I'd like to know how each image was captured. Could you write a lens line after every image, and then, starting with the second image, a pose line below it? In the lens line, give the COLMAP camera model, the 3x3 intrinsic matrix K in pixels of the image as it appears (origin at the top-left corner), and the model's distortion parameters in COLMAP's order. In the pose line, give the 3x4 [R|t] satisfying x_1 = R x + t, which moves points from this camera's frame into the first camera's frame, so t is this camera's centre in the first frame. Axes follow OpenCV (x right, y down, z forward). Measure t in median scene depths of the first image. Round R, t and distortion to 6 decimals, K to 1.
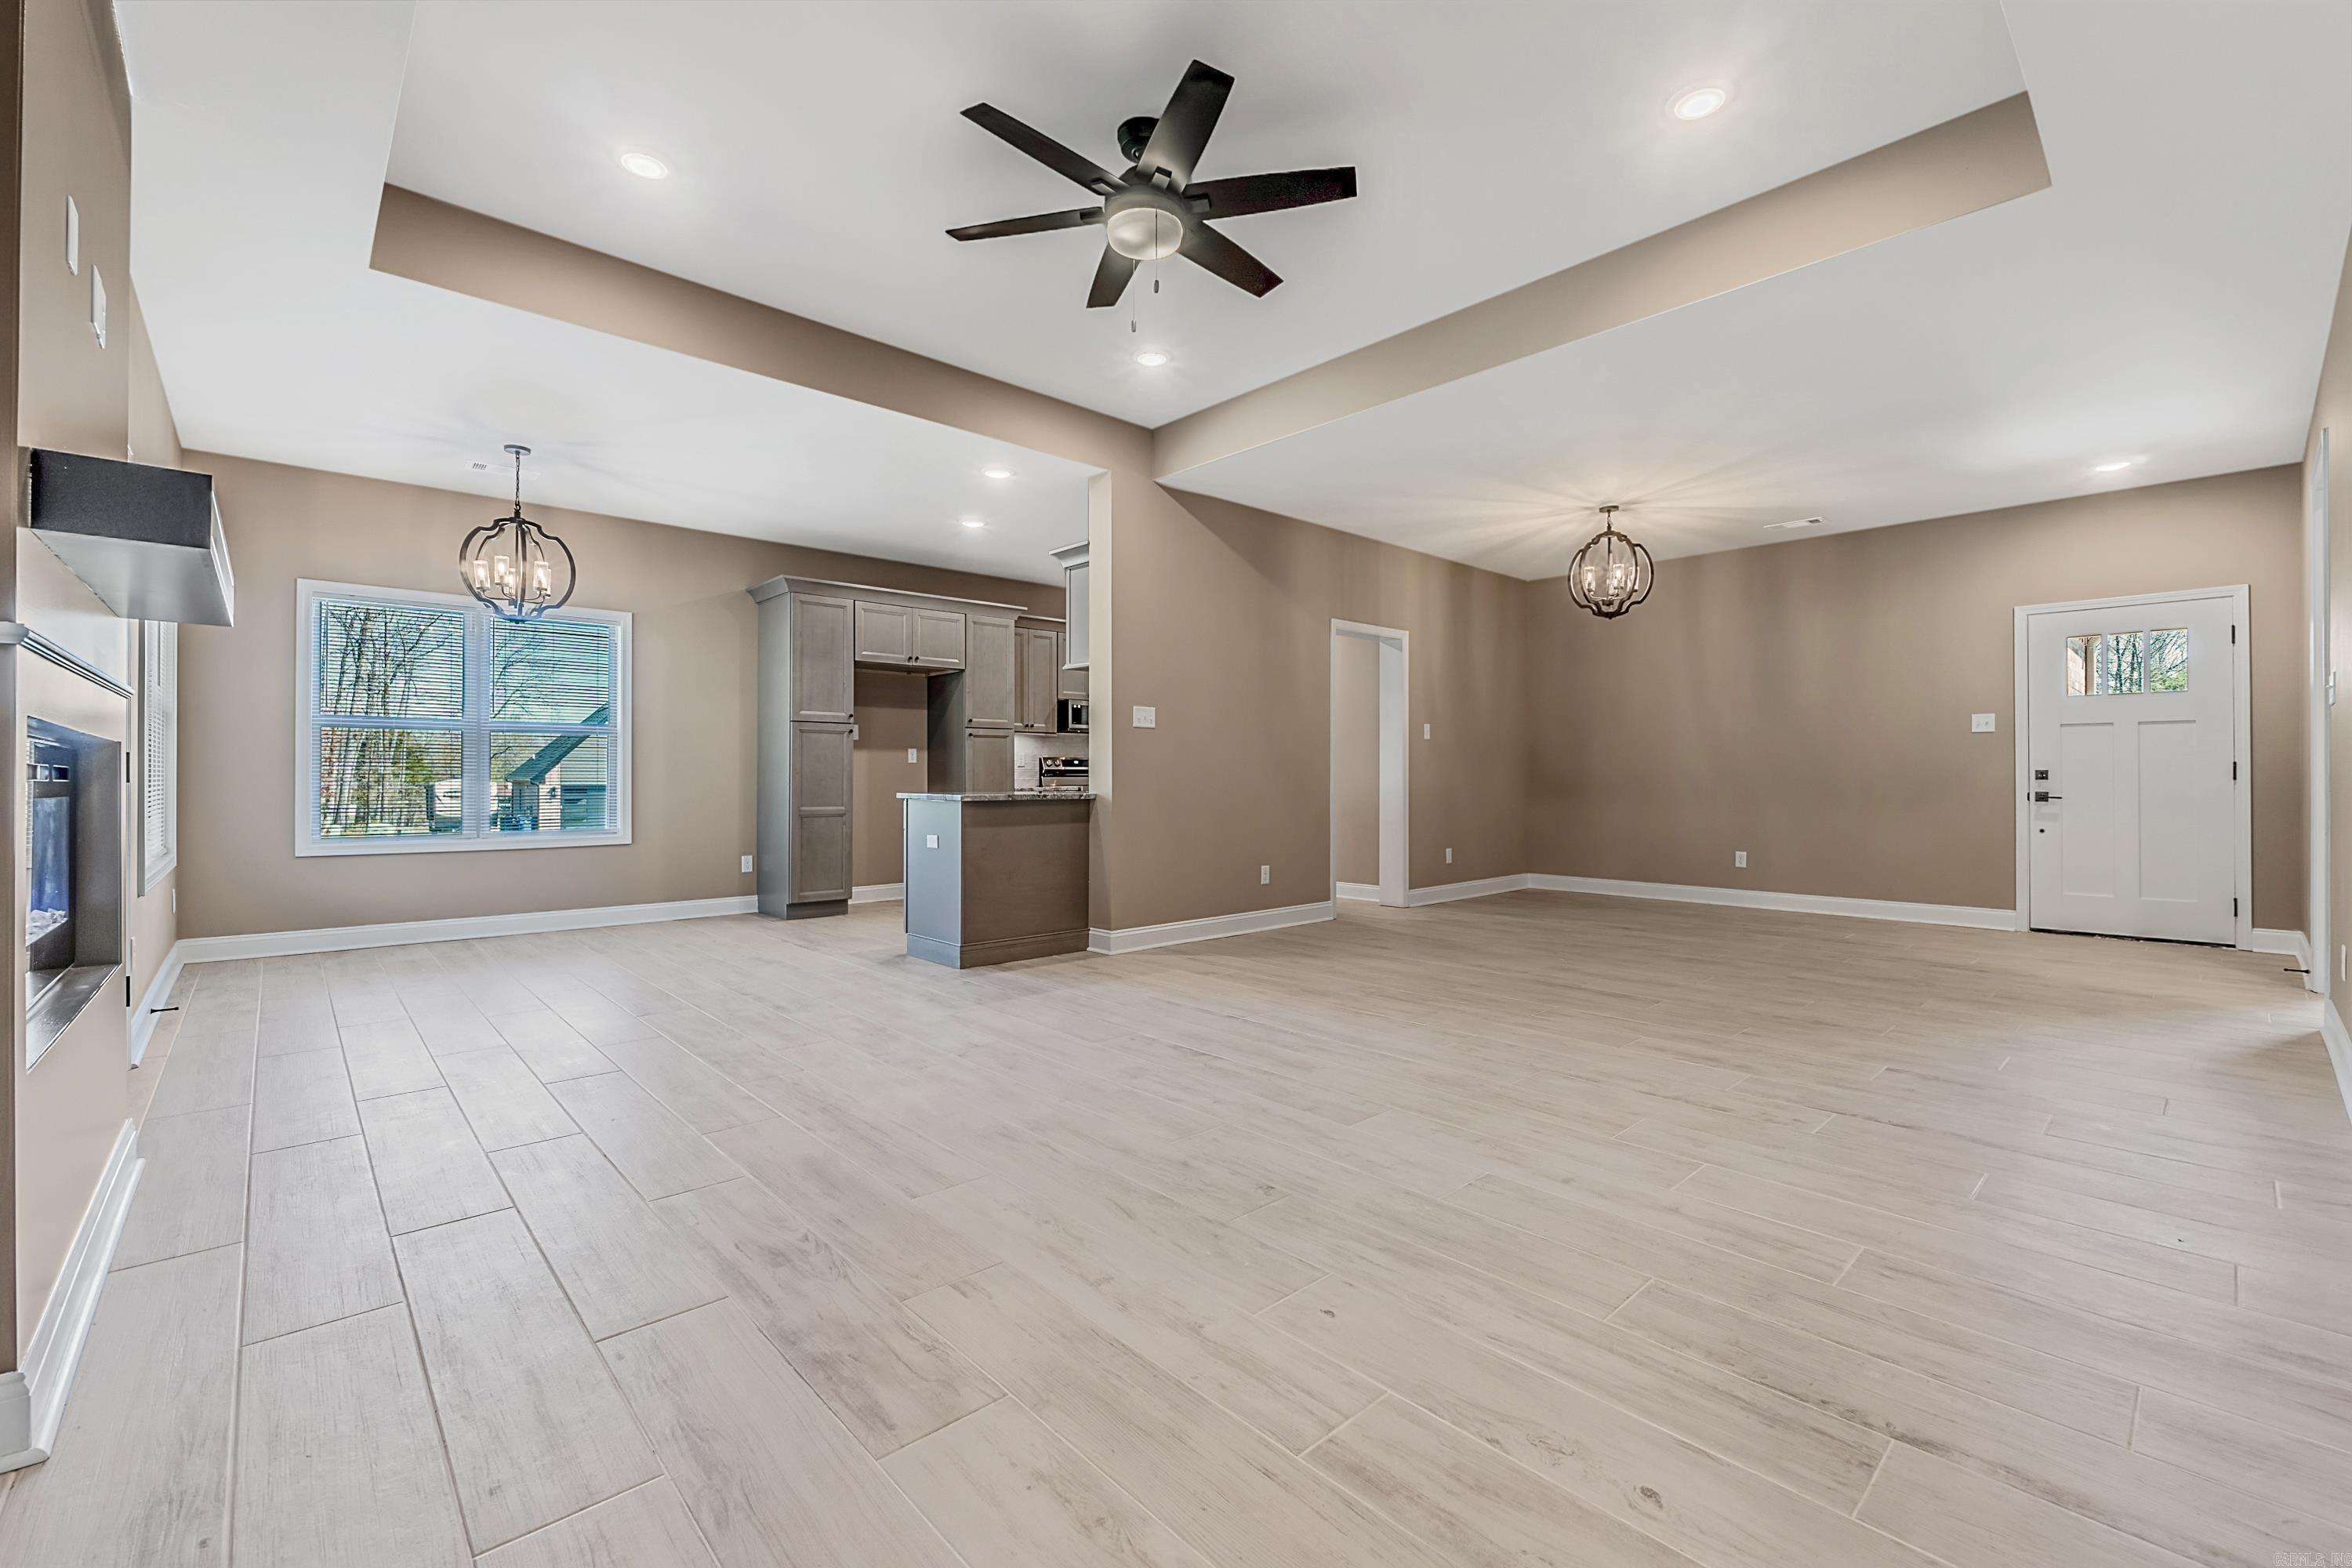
lens RADIAL K [[980.8, 0, 1177.5], [0, 980.8, 770.9], [0, 0, 1]] dist [-0.007049, -0.000062]
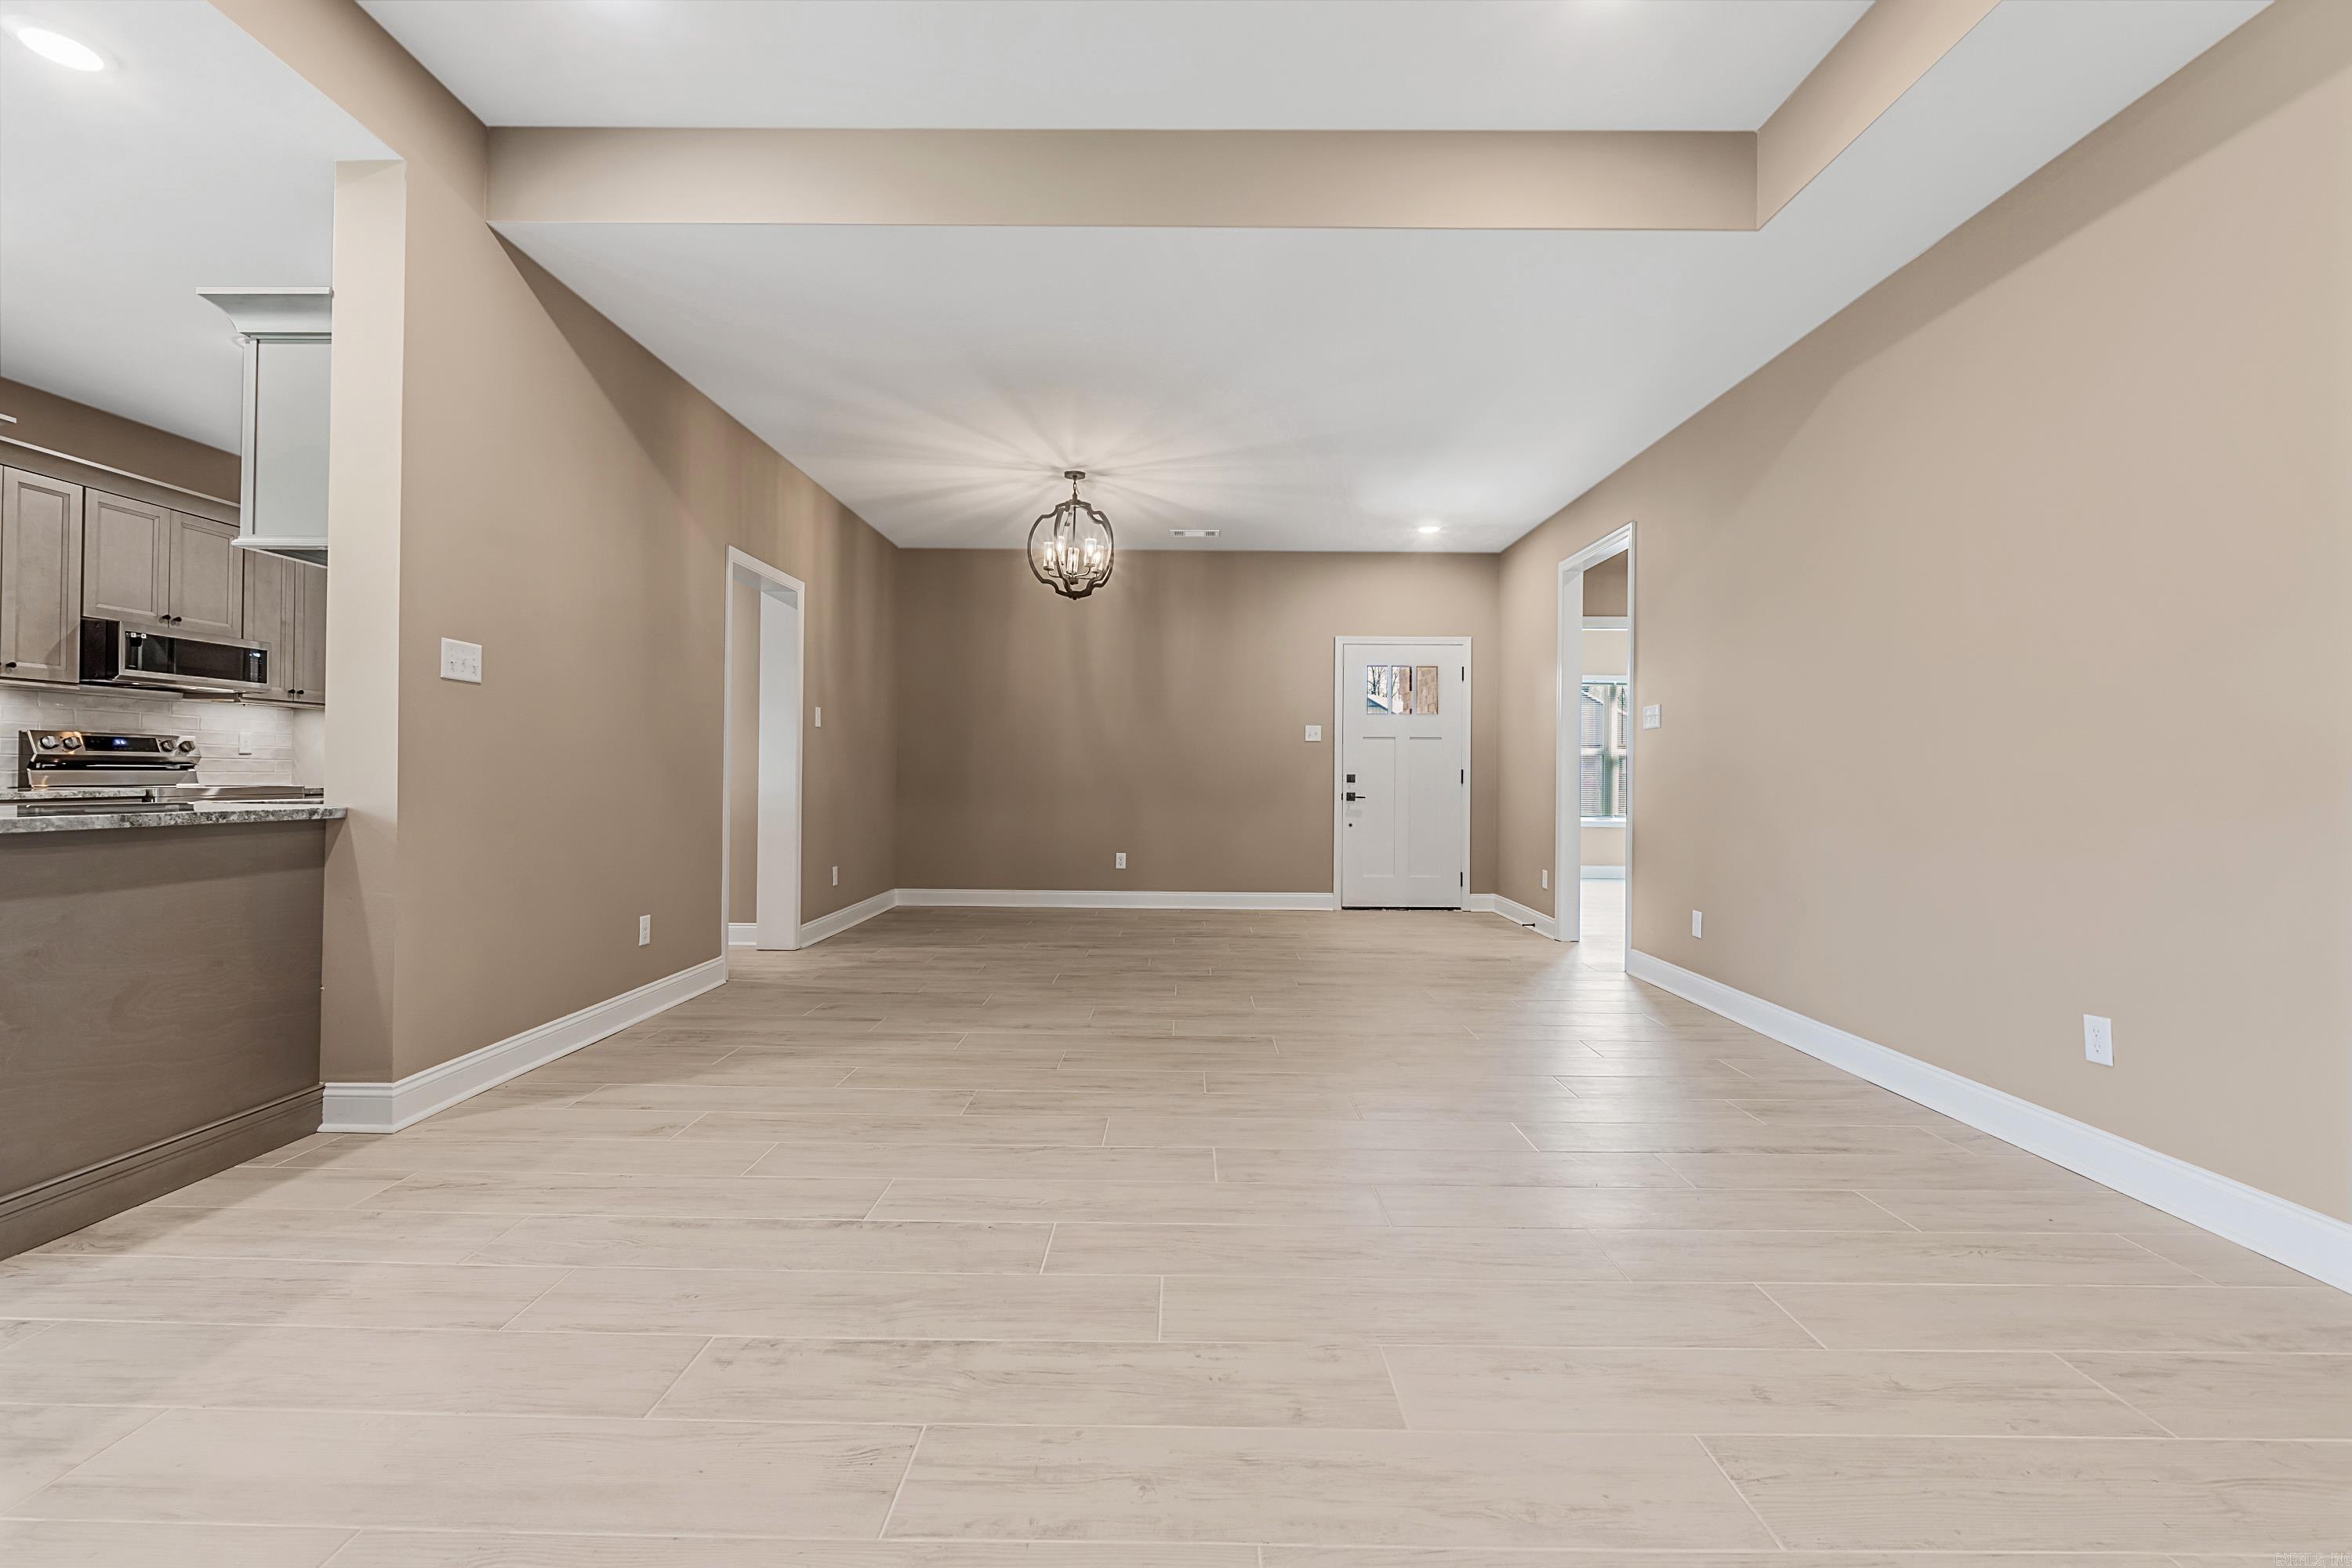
lens RADIAL K [[980.8, 0, 1177.5], [0, 980.8, 770.9], [0, 0, 1]] dist [-0.007049, -0.000062]
pose [[0.683343, 0.010919, 0.730016, -0.142403], [-0.012929, 0.999912, -0.002854, 0.001029], [-0.729983, -0.007488, 0.683424, 0.332681]]
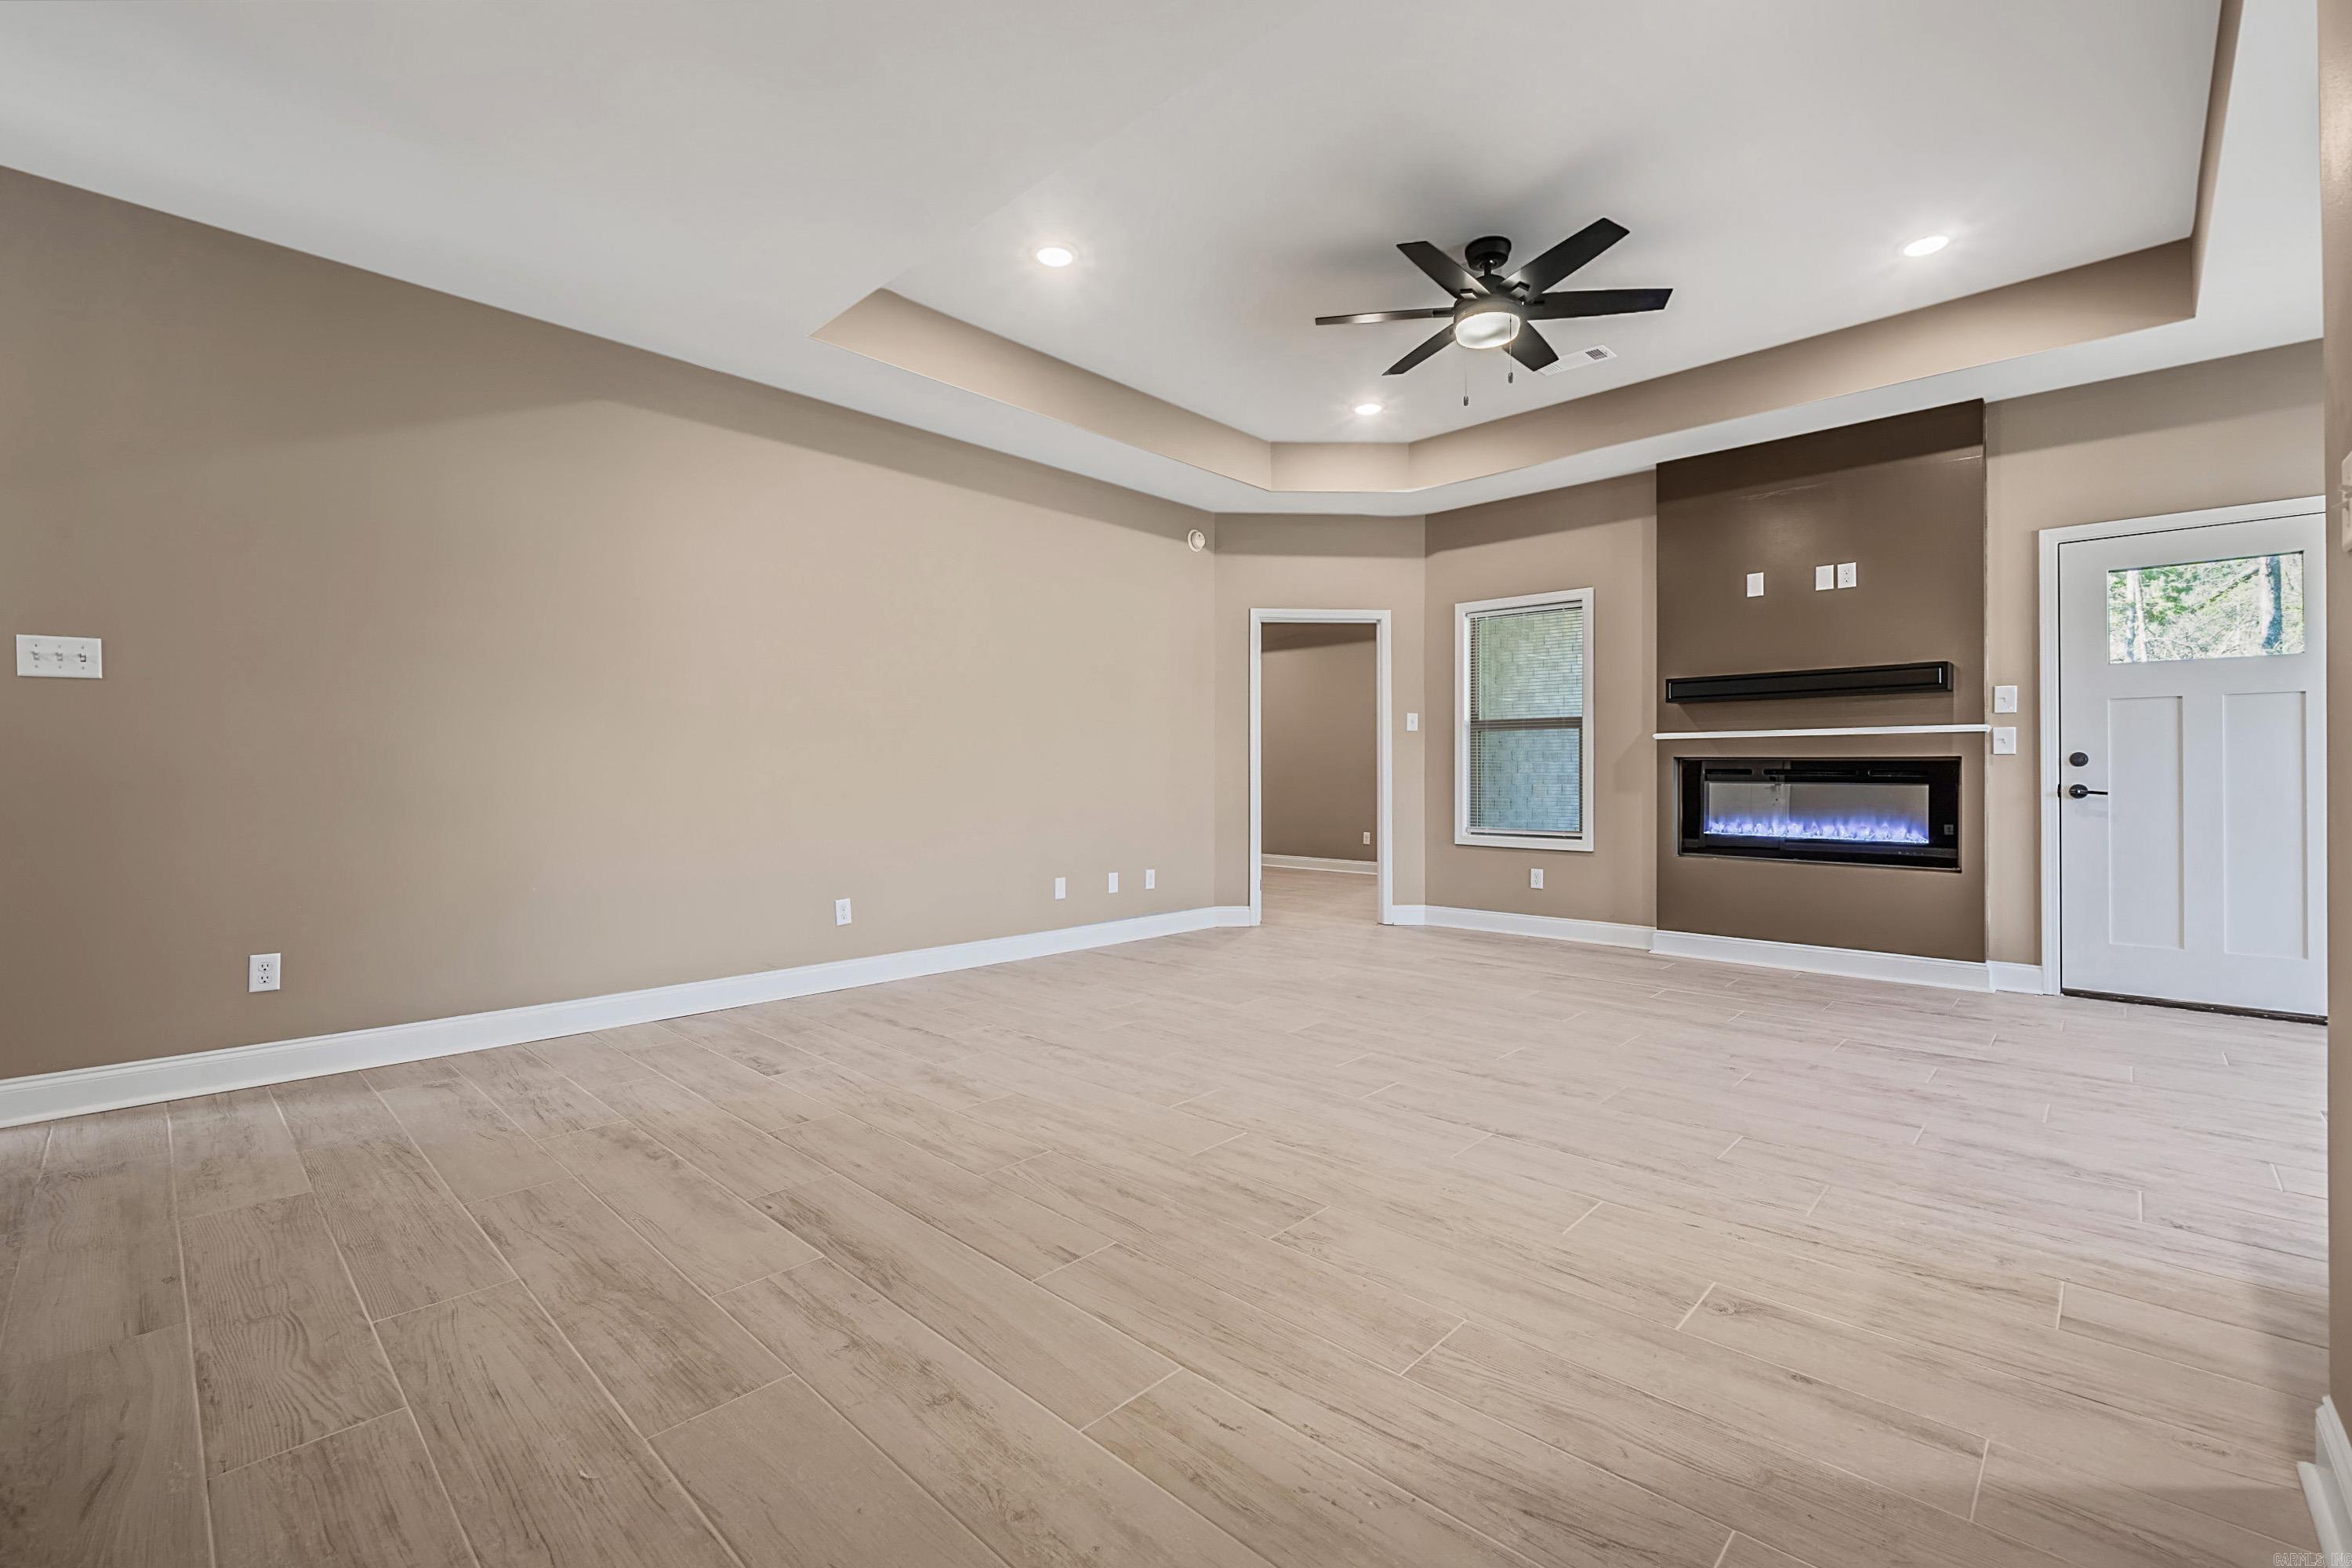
lens RADIAL K [[996.1, 0, 1178.5], [0, 996.1, 768.0], [0, 0, 1]] dist [-0.003633, -0.000642]
pose [[-0.997746, -0.000903, -0.067097, 0.216365], [-0.000089, 0.999926, -0.012133, 0.007100], [0.067103, -0.012100, -0.997673, 1.105248]]
